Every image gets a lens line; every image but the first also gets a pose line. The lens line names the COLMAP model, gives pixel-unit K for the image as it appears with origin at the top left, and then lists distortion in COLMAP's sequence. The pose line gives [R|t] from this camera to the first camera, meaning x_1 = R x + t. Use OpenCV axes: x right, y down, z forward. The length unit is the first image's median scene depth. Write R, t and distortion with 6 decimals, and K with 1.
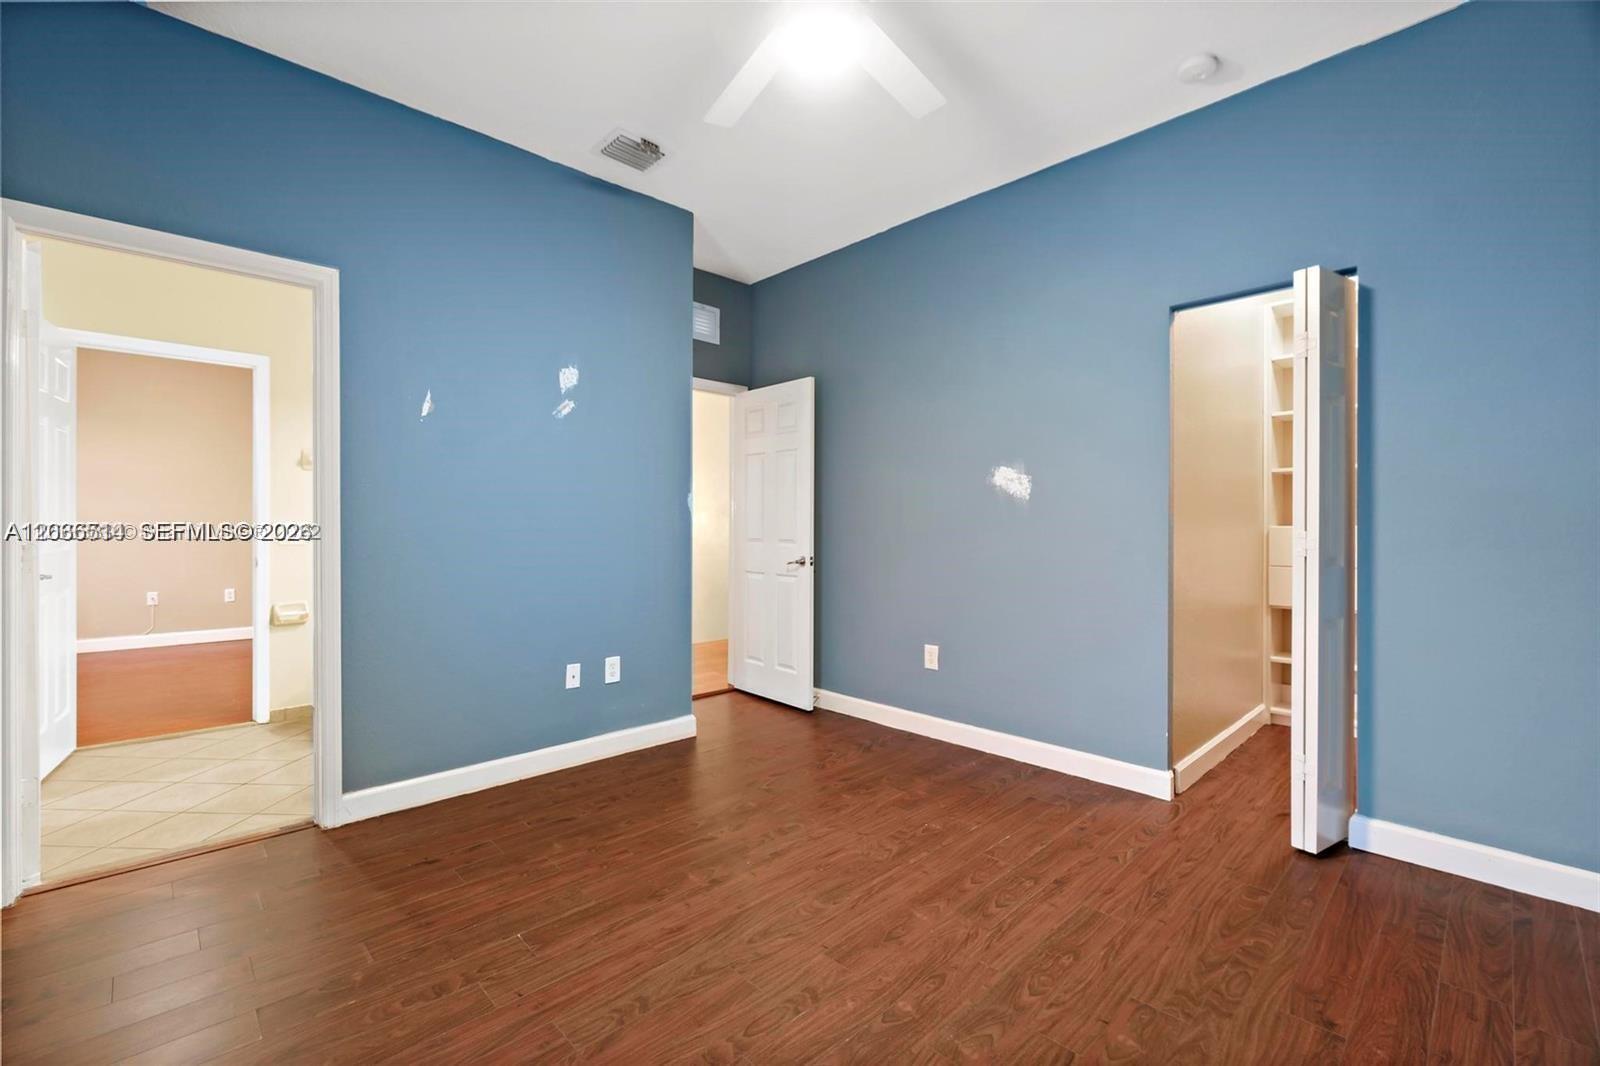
lens RADIAL K [[683.5, 0, 803.2], [0, 683.5, 527.9], [0, 0, 1]] dist [-0.000317, -0.000446]
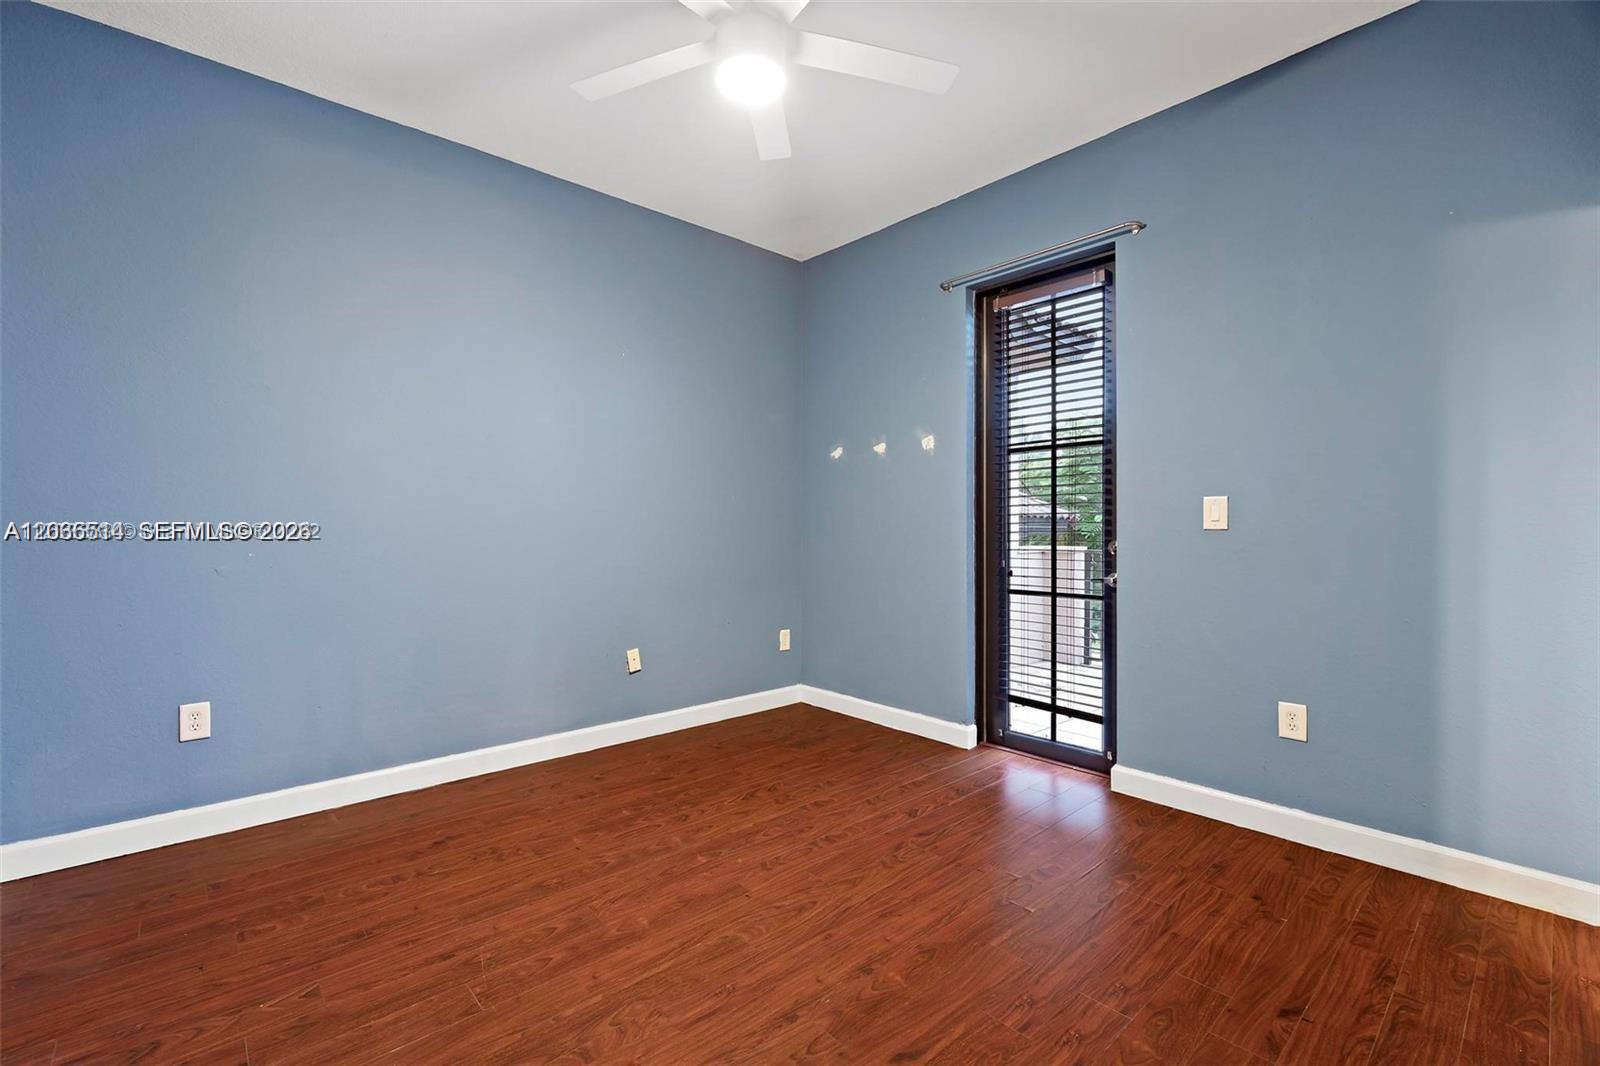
lens RADIAL K [[683.5, 0, 803.2], [0, 683.5, 527.9], [0, 0, 1]] dist [-0.000317, -0.000446]
pose [[-0.999484, -0.004520, 0.031801, -0.088399], [-0.004400, 0.999983, 0.003849, -0.002806], [-0.031818, 0.003707, -0.999487, 2.021112]]
